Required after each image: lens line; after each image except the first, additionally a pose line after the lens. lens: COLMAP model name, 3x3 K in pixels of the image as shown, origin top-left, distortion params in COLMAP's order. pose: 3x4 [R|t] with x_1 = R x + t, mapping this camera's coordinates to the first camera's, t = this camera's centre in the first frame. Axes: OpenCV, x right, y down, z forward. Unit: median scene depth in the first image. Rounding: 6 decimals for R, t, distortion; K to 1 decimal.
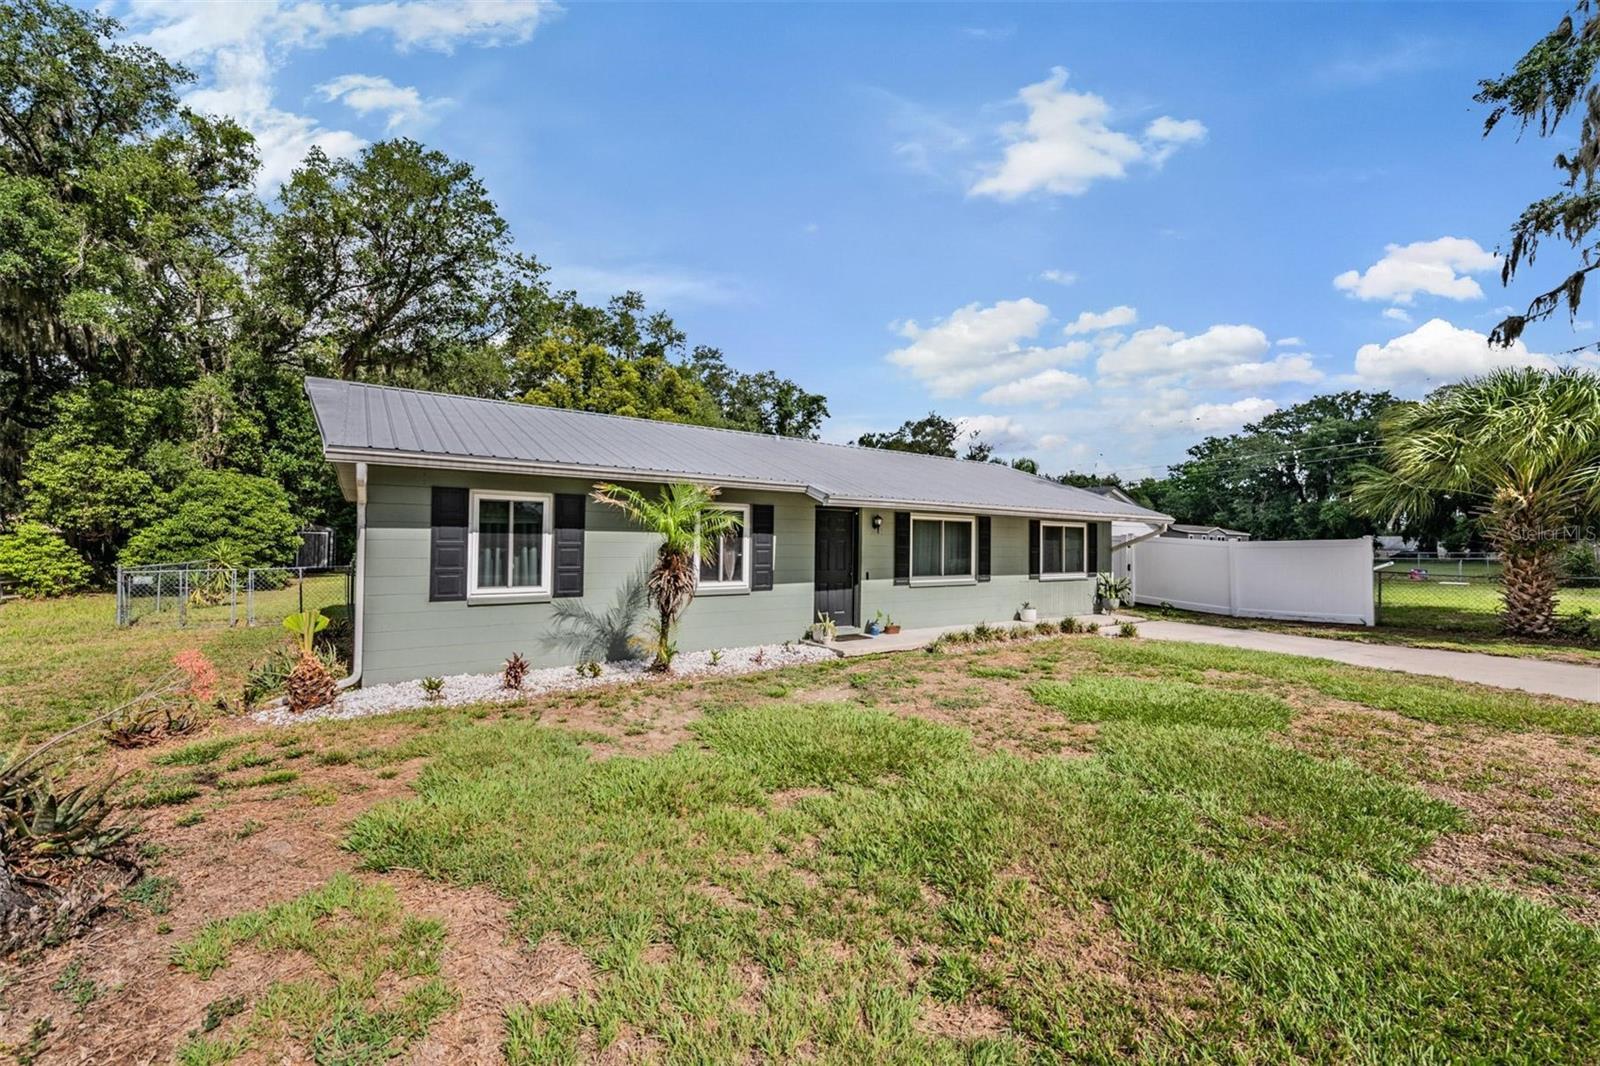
lens RADIAL K [[639.1, 0, 794.9], [0, 639.1, 532.2], [0, 0, 1]] dist [-0.000034, -0.000131]
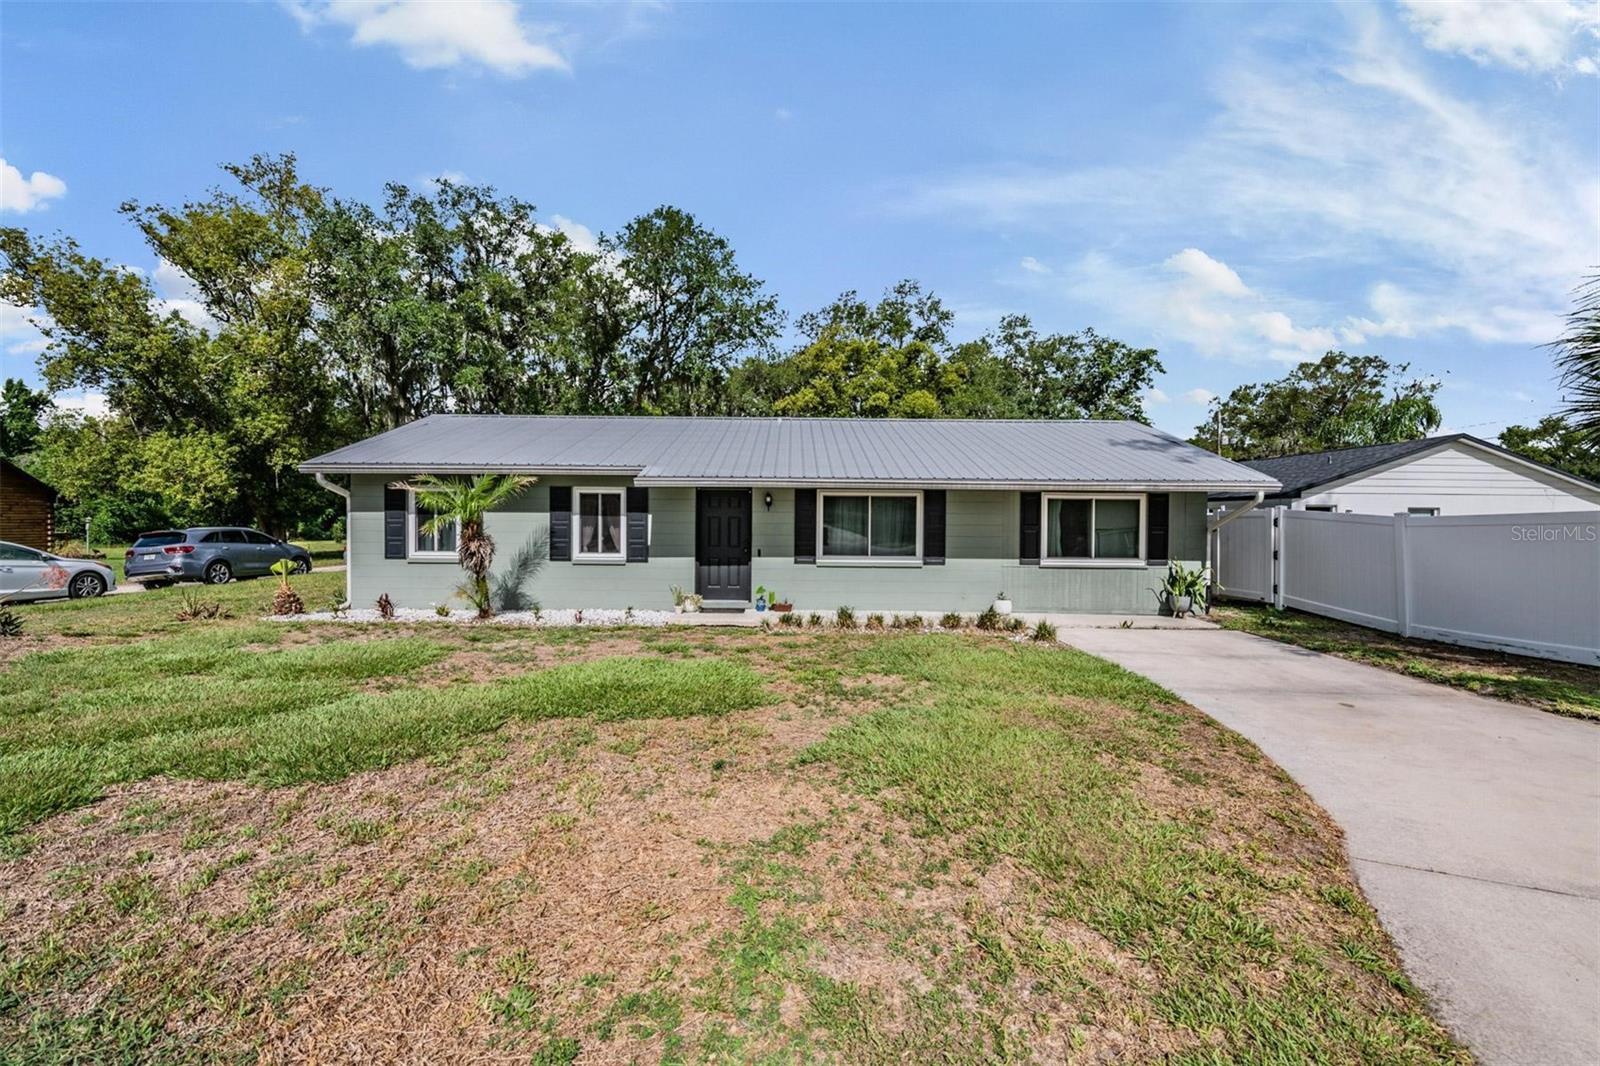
lens RADIAL K [[639.1, 0, 794.9], [0, 639.1, 532.2], [0, 0, 1]] dist [-0.000034, -0.000131]
pose [[0.824668, 0.005905, -0.565587, 0.704401], [0.010594, 0.999609, 0.025882, 0.008266], [0.565518, -0.027336, 0.824283, 0.177241]]
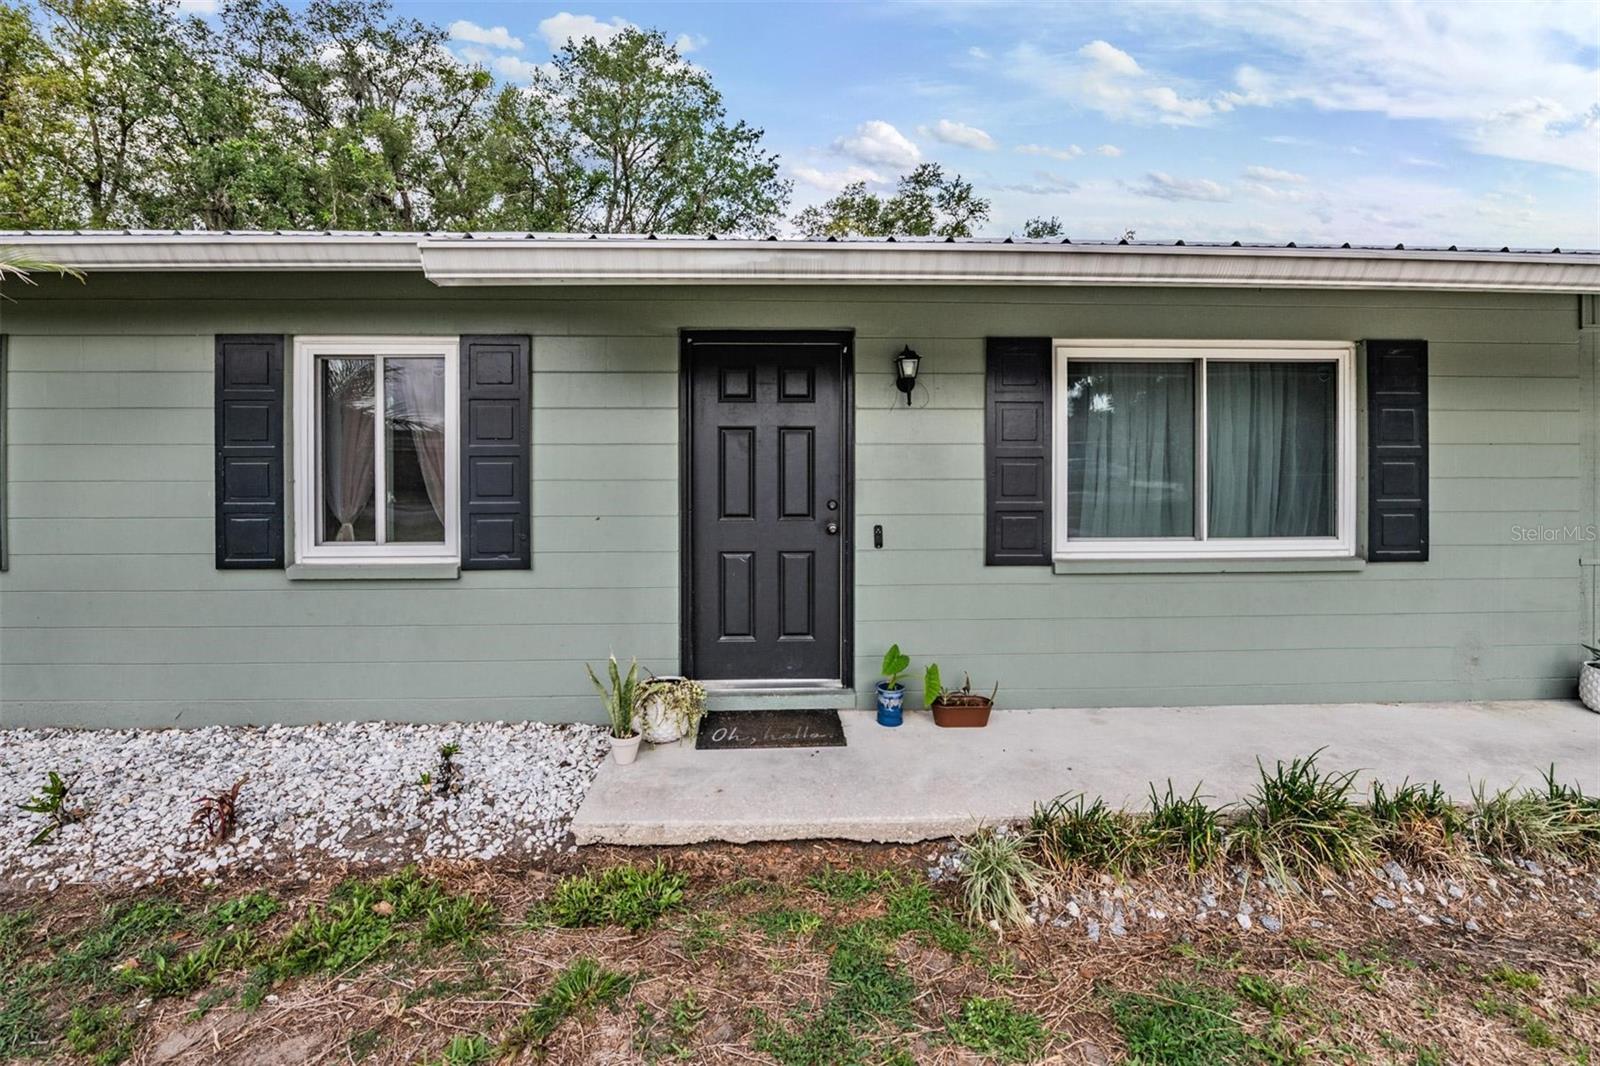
lens RADIAL K [[651.5, 0, 799.5], [0, 651.5, 476.9], [0, 0, 1]] dist [-0.001095, -0.000028]
pose [[0.845012, -0.005015, -0.534724, 0.247122], [0.023788, 0.999319, 0.028219, 0.025704], [0.534218, -0.036566, 0.844555, 0.658865]]
